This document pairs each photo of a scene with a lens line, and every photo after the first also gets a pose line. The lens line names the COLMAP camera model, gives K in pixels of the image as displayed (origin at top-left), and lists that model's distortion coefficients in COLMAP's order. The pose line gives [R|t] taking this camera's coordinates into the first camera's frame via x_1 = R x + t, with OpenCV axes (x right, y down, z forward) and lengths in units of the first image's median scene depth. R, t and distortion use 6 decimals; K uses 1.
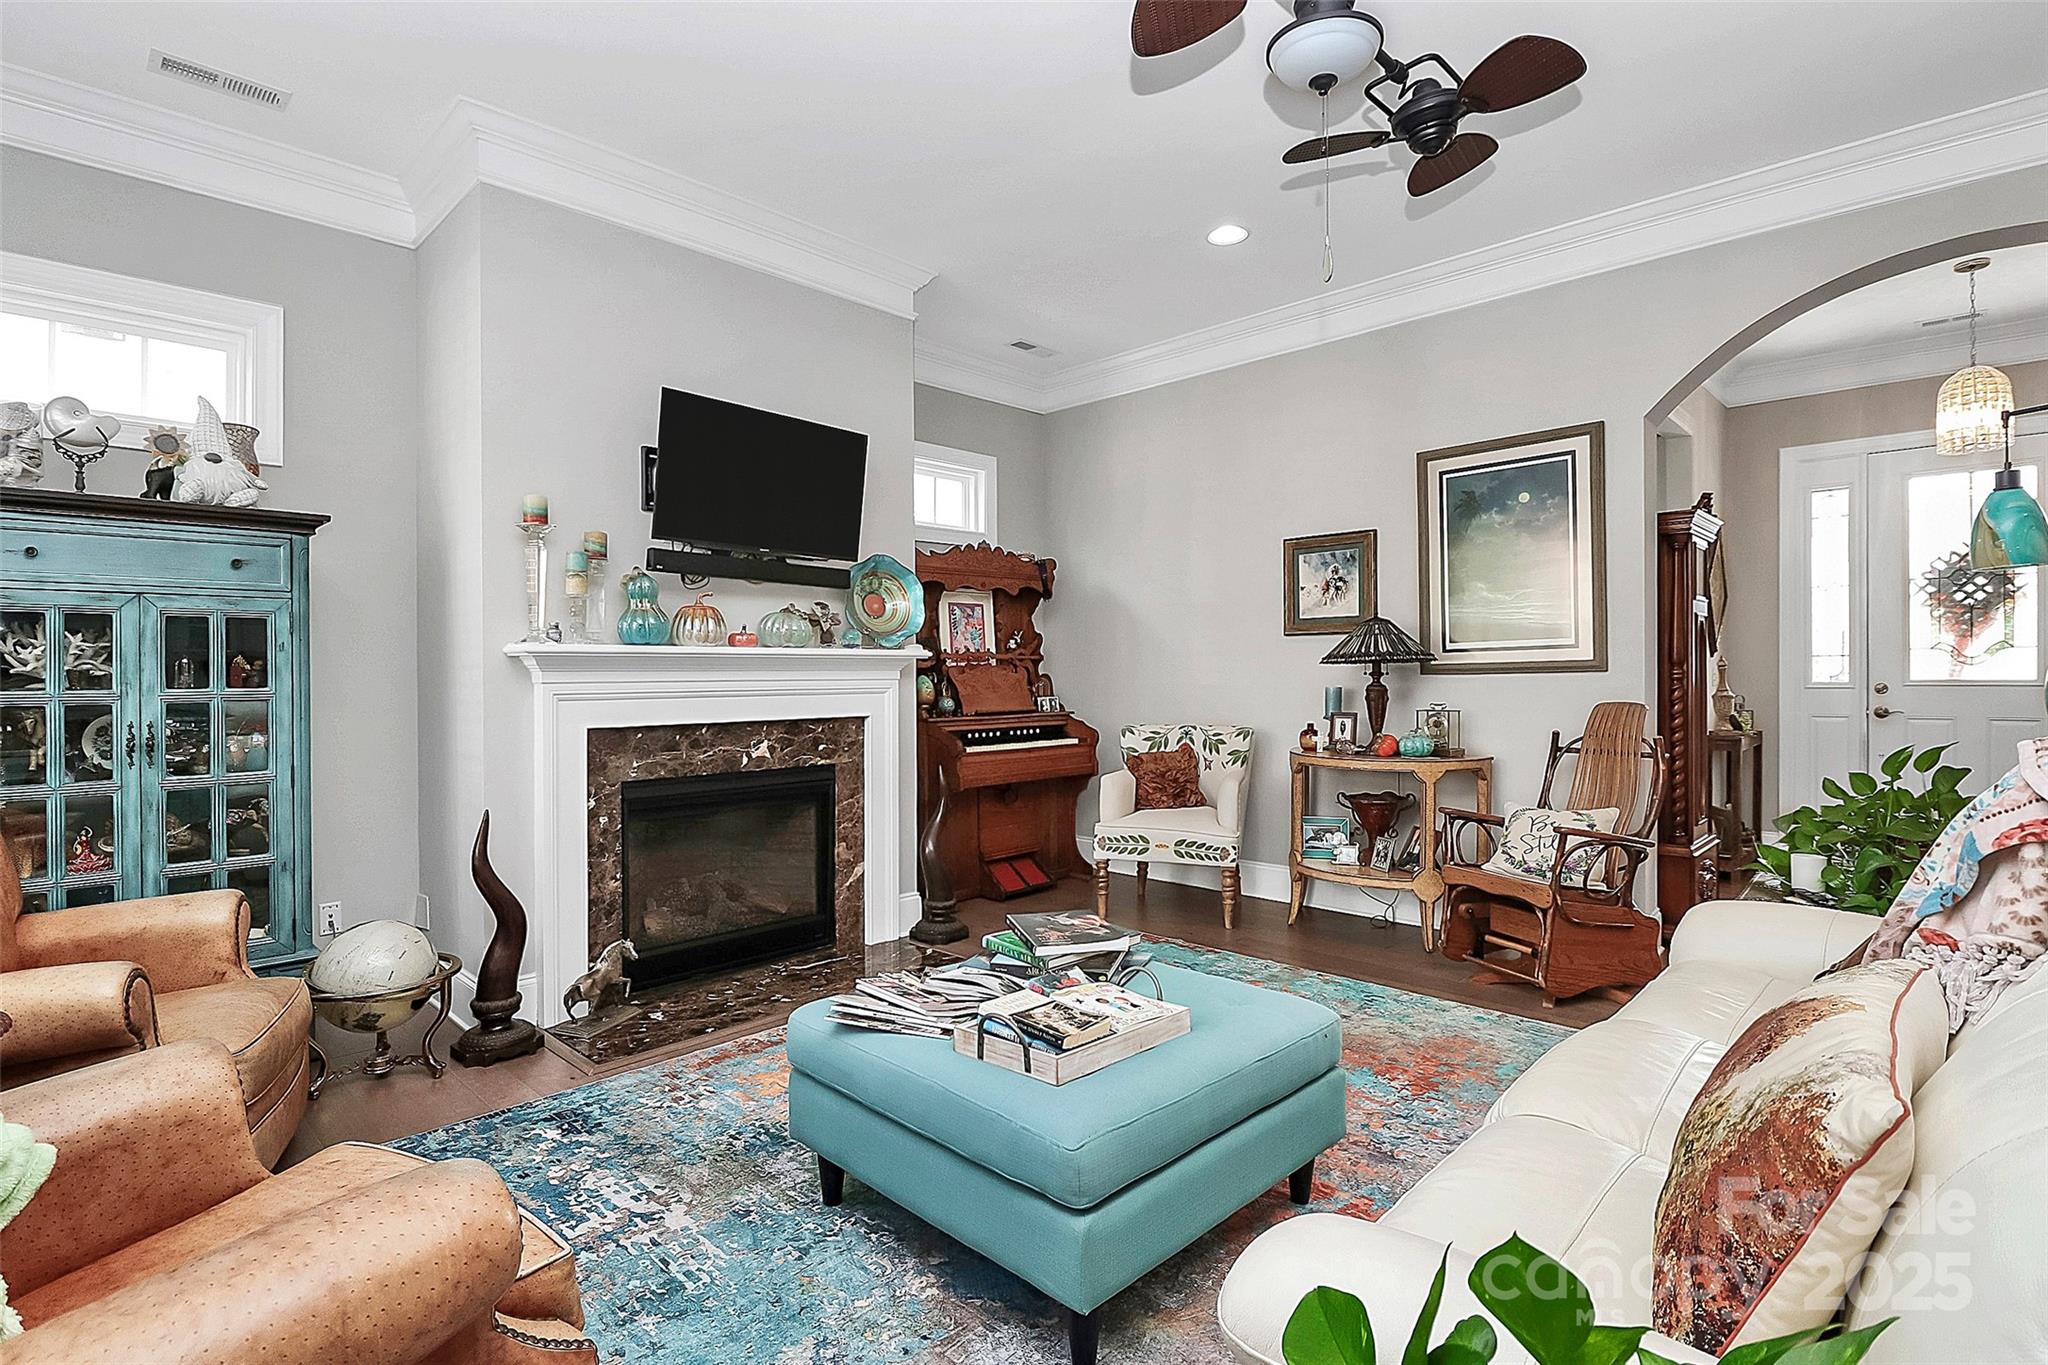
lens RADIAL K [[963.2, 0, 1019.8], [0, 963.2, 675.8], [0, 0, 1]] dist [-0.003426, -0.009749]
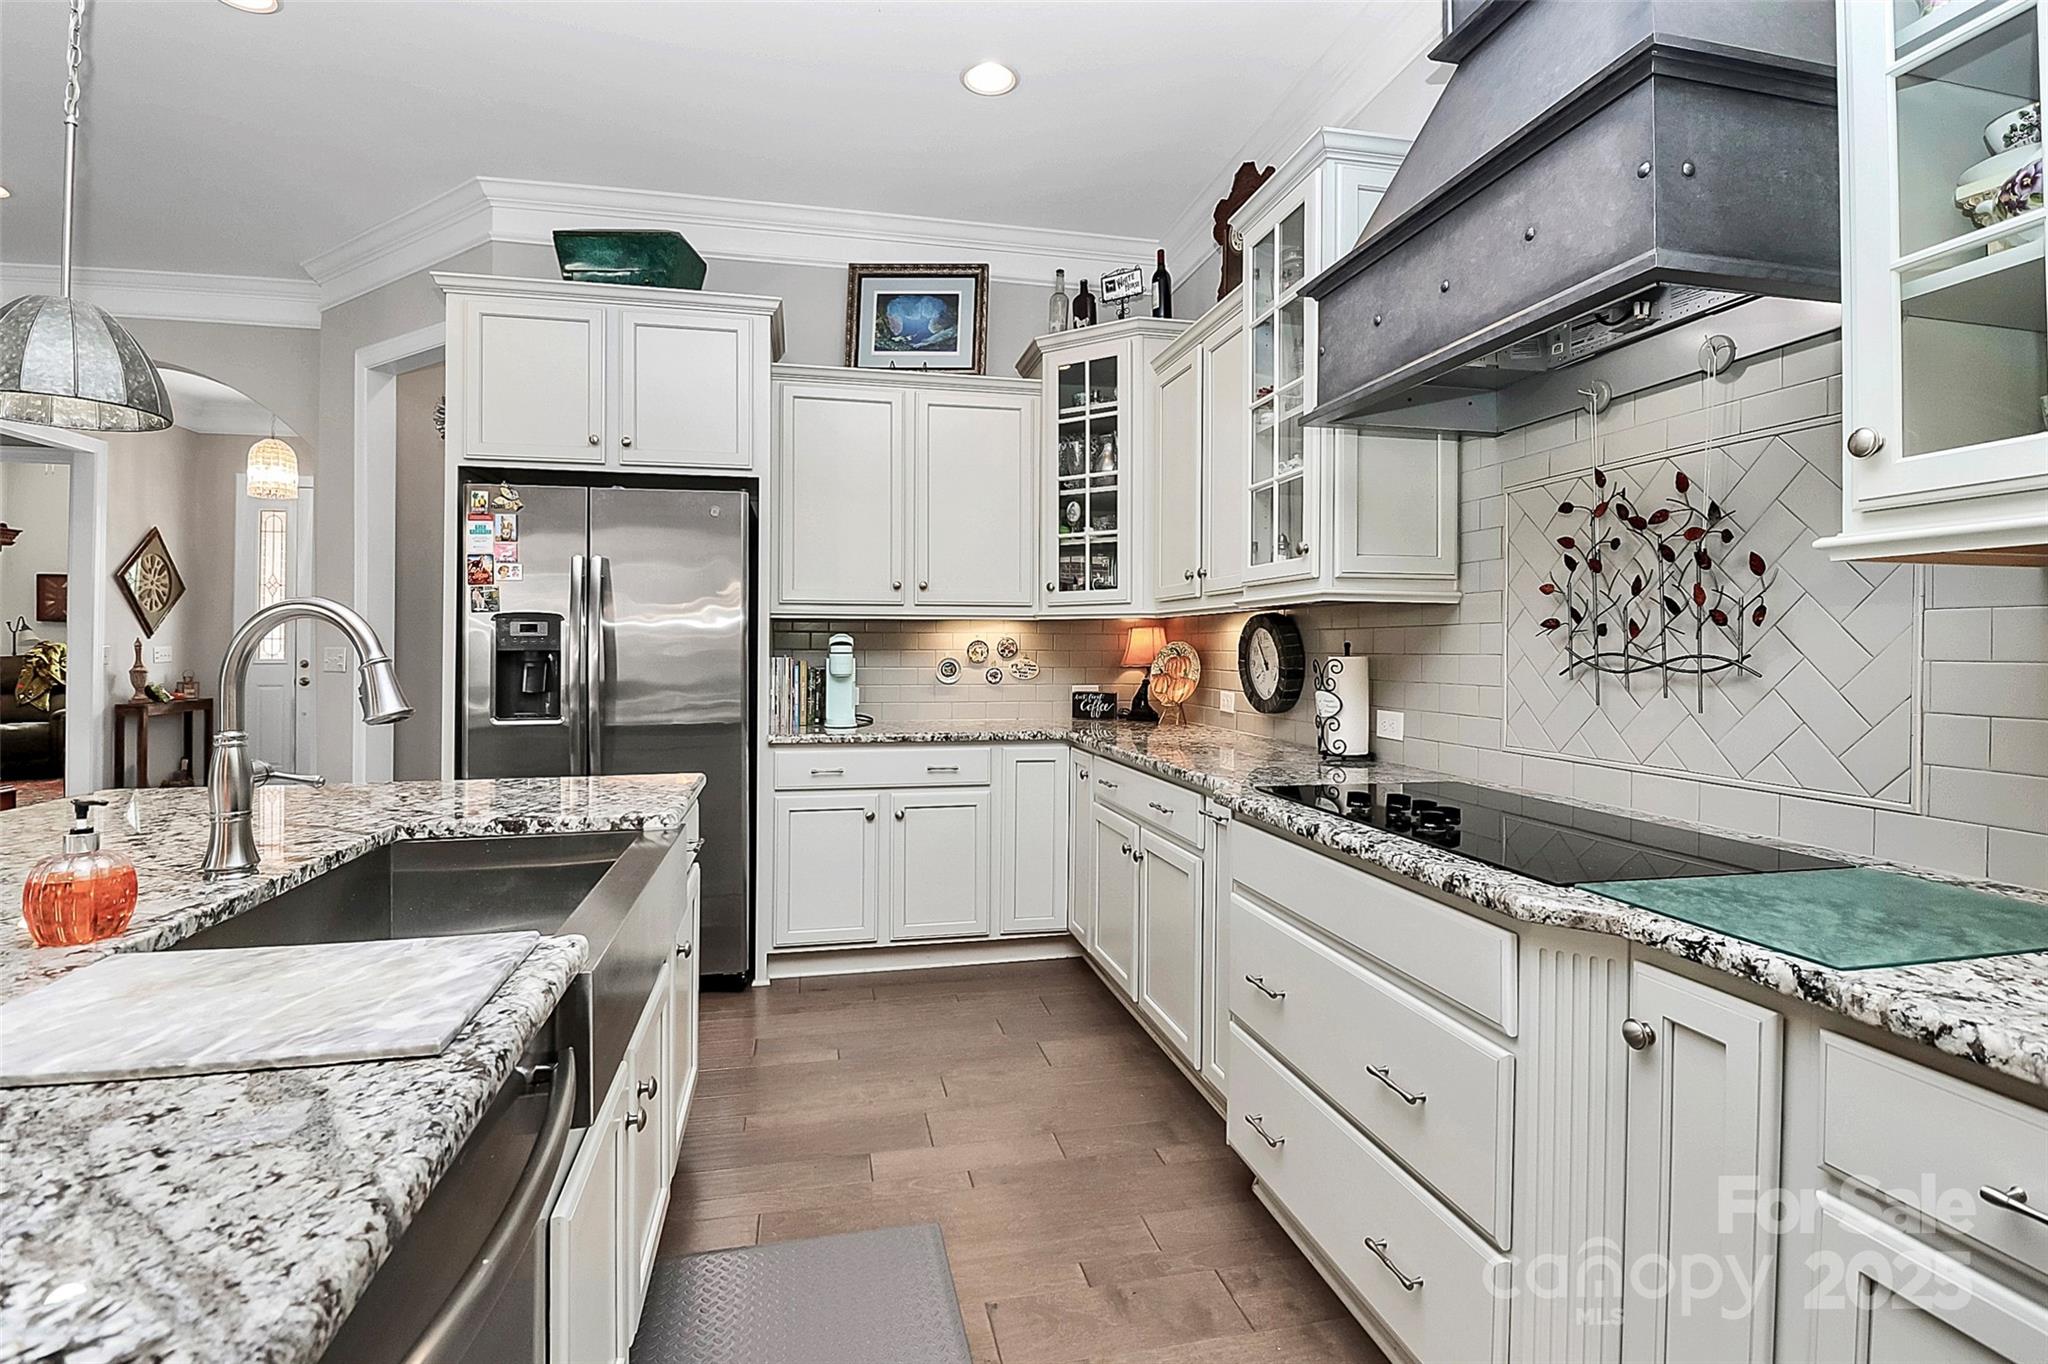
lens RADIAL K [[963.2, 0, 1020.4], [0, 963.2, 652.3], [0, 0, 1]] dist [-0.003426, -0.009749]
pose [[0.556715, 0.004519, 0.830691, 0.471078], [-0.006464, 0.999978, -0.001108, -0.009901], [-0.830678, -0.004753, 0.556732, -0.797876]]
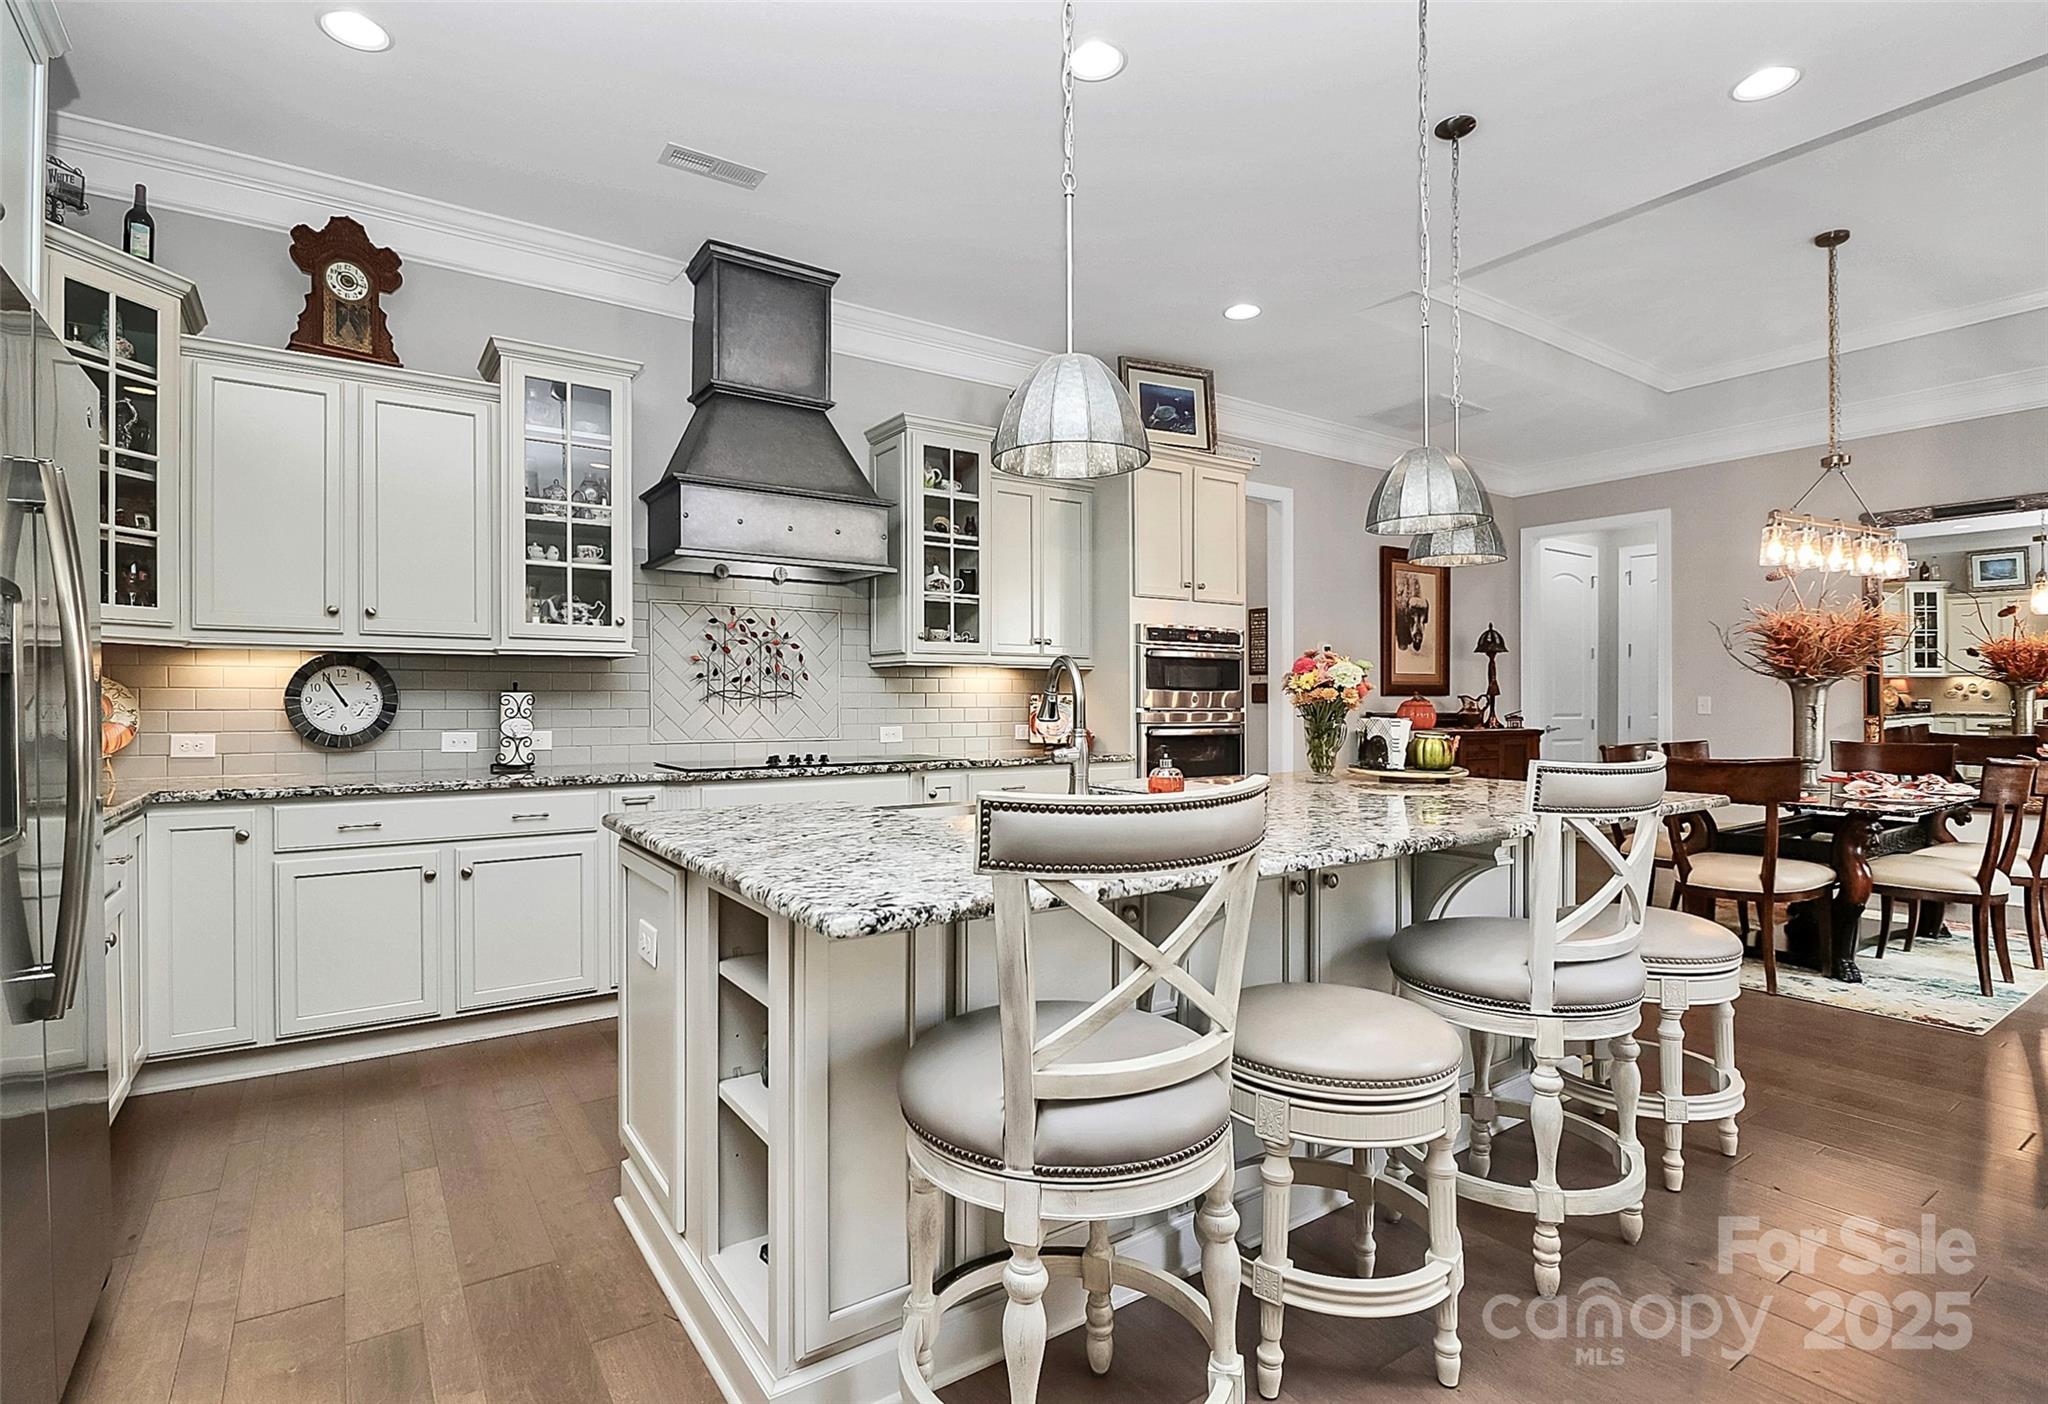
lens RADIAL K [[985.8, 0, 1019.0], [0, 985.8, 702.9], [0, 0, 1]] dist [-0.008573, -0.002411]
pose [[-0.979628, 0.005202, 0.200755, 0.504377], [0.006033, 0.999976, 0.003528, -0.000095], [-0.200731, 0.004667, -0.979635, 0.225276]]
